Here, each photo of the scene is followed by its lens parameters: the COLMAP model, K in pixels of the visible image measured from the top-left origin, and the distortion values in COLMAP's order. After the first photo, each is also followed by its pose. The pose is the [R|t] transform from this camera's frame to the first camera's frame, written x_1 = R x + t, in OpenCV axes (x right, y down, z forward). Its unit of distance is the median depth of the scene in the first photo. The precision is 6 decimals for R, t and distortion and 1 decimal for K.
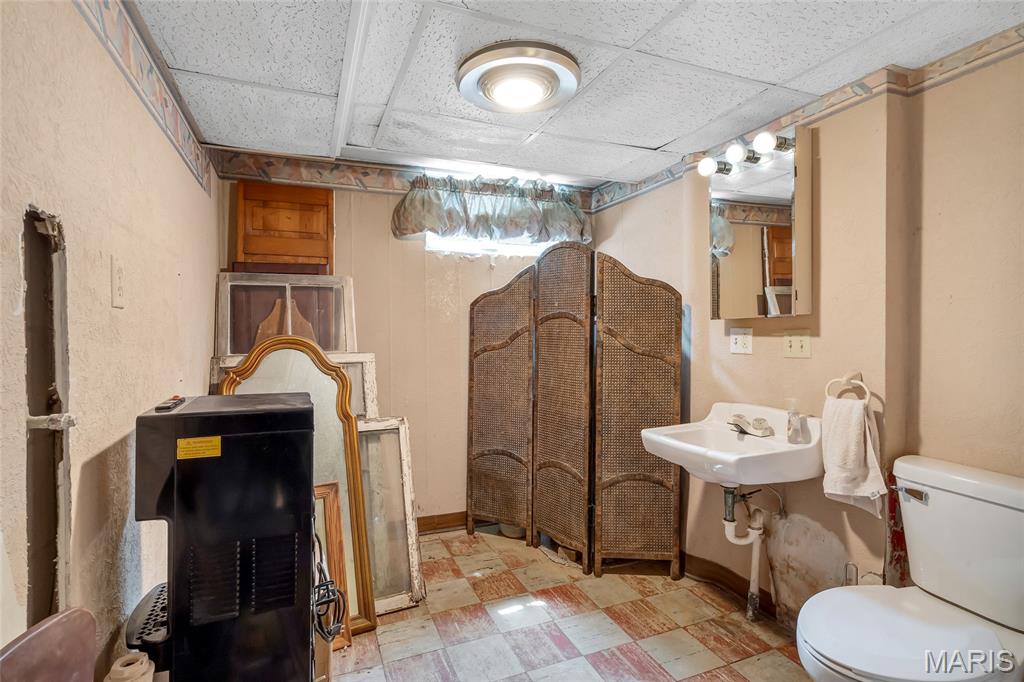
lens RADIAL K [[488.4, 0, 513.5], [0, 488.4, 346.7], [0, 0, 1]] dist [-0.001510, -0.000182]
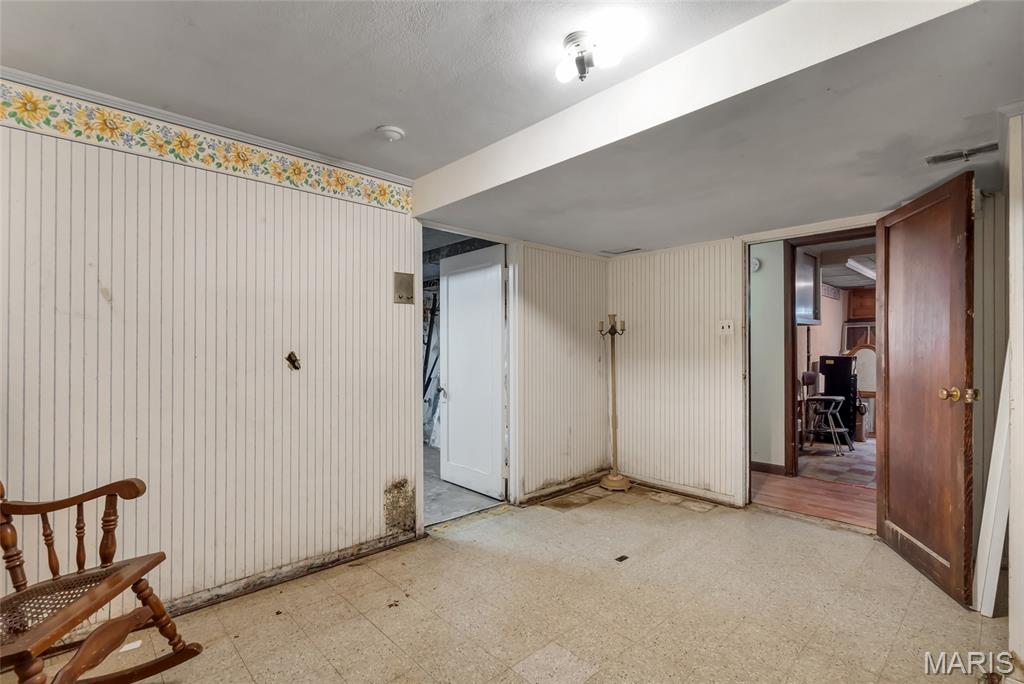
lens RADIAL K [[488.4, 0, 513.5], [0, 488.4, 347.7], [0, 0, 1]] dist [-0.001510, -0.000182]
pose [[0.362494, -0.005441, -0.931970, 1.558780], [-0.020392, 0.999697, -0.013768, 0.087069], [0.931763, 0.023995, 0.362274, -2.113698]]
